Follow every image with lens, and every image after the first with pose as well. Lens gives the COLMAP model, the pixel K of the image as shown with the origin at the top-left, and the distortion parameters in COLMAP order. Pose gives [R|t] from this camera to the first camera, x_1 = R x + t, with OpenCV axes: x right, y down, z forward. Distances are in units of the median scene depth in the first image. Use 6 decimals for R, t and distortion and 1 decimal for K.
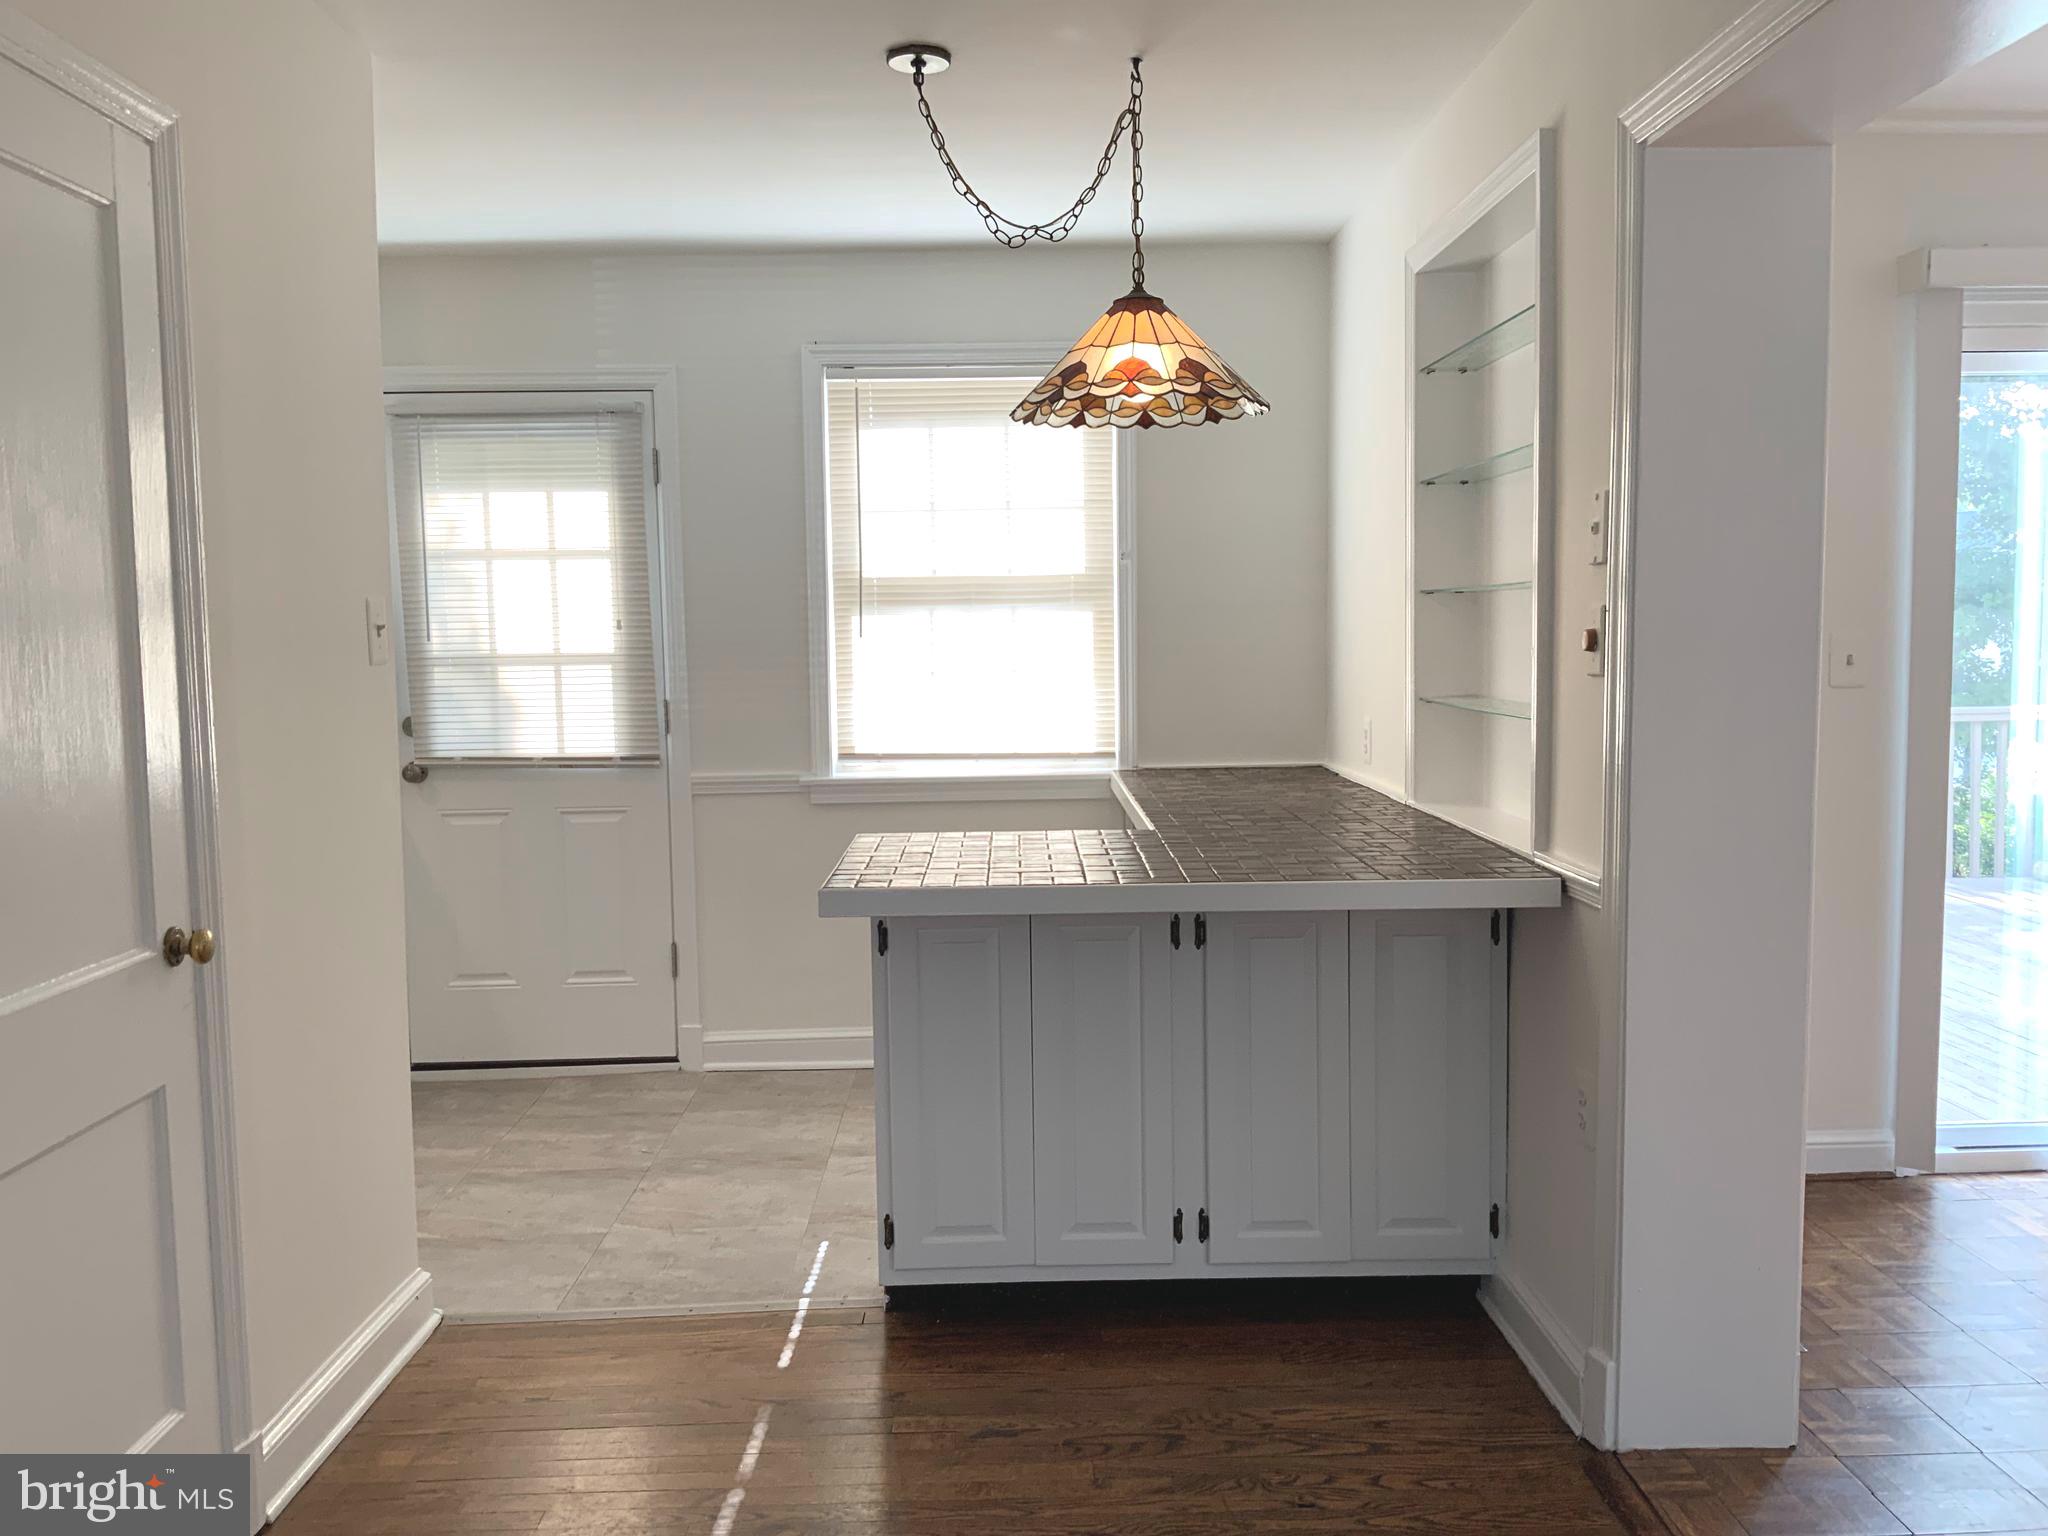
lens RADIAL K [[1697.2, 0, 1040.5], [0, 1697.2, 765.5], [0, 0, 1]] dist [0.048190, -0.094150]
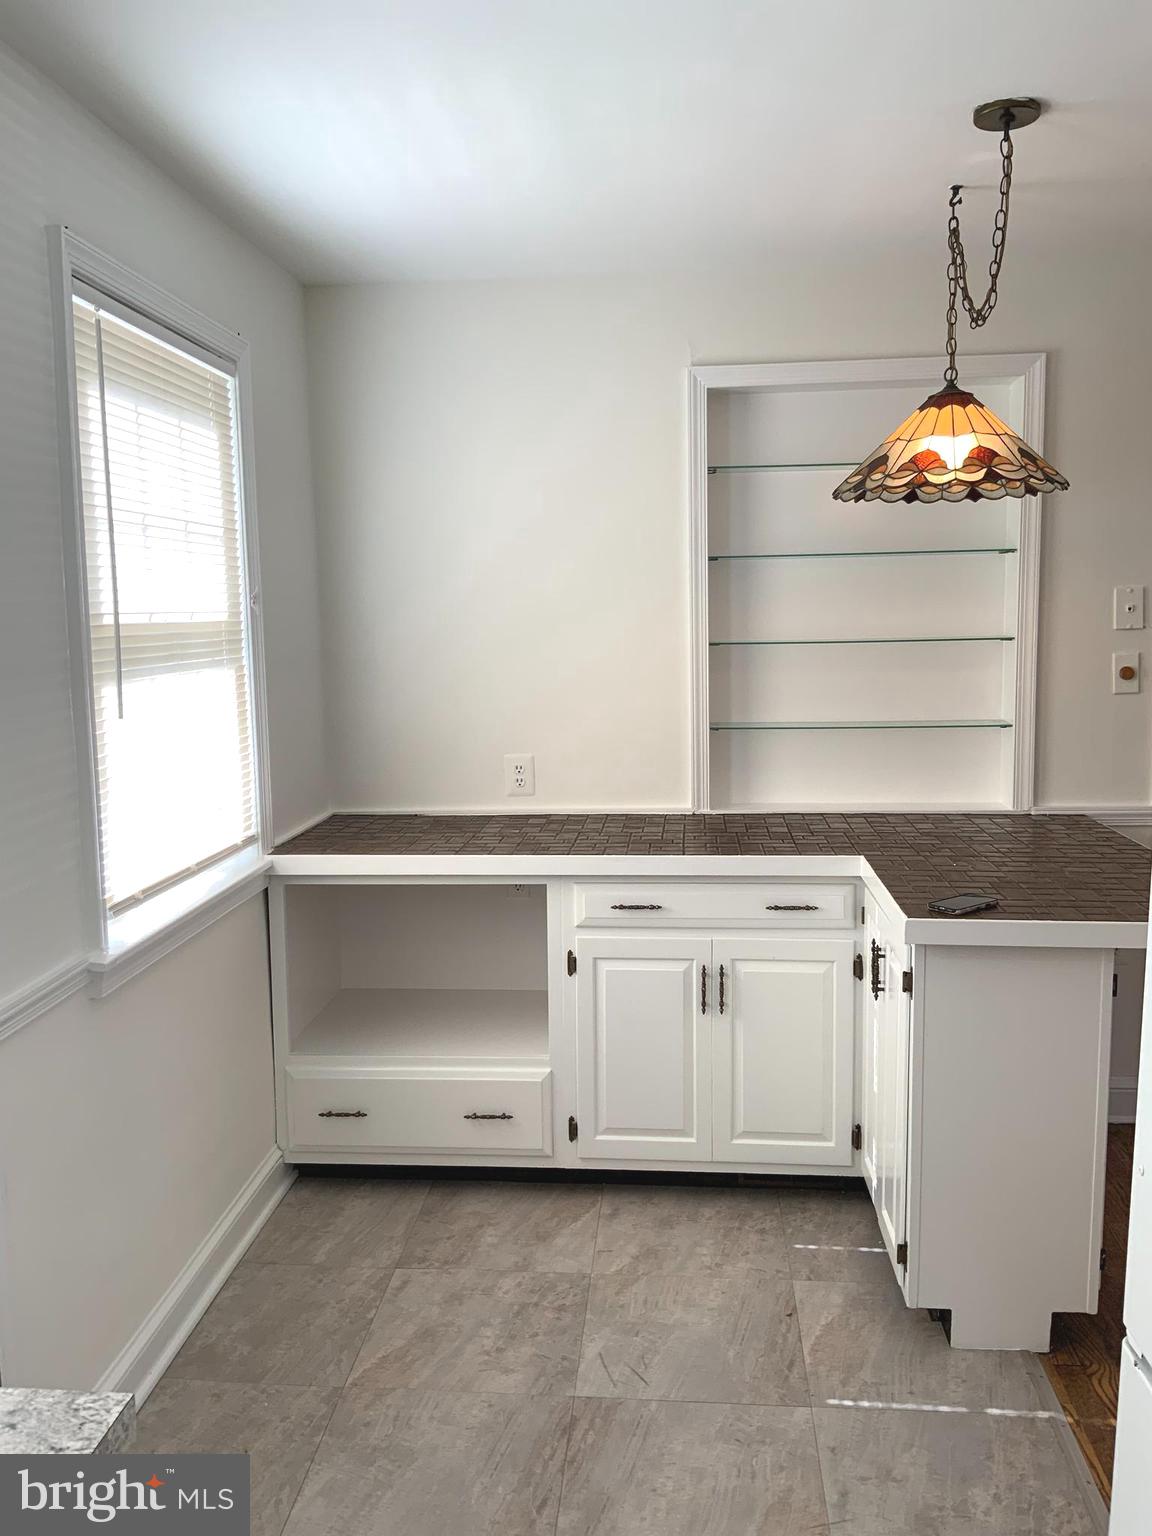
lens RADIAL K [[1272.9, 0, 580.4], [0, 1272.9, 771.8], [0, 0, 1]] dist [0.048190, -0.094150]
pose [[0.095347, -0.106245, 0.989758, -0.853727], [0.101404, 0.990152, 0.096519, -0.127381], [-0.990266, 0.091163, 0.105182, 1.186550]]
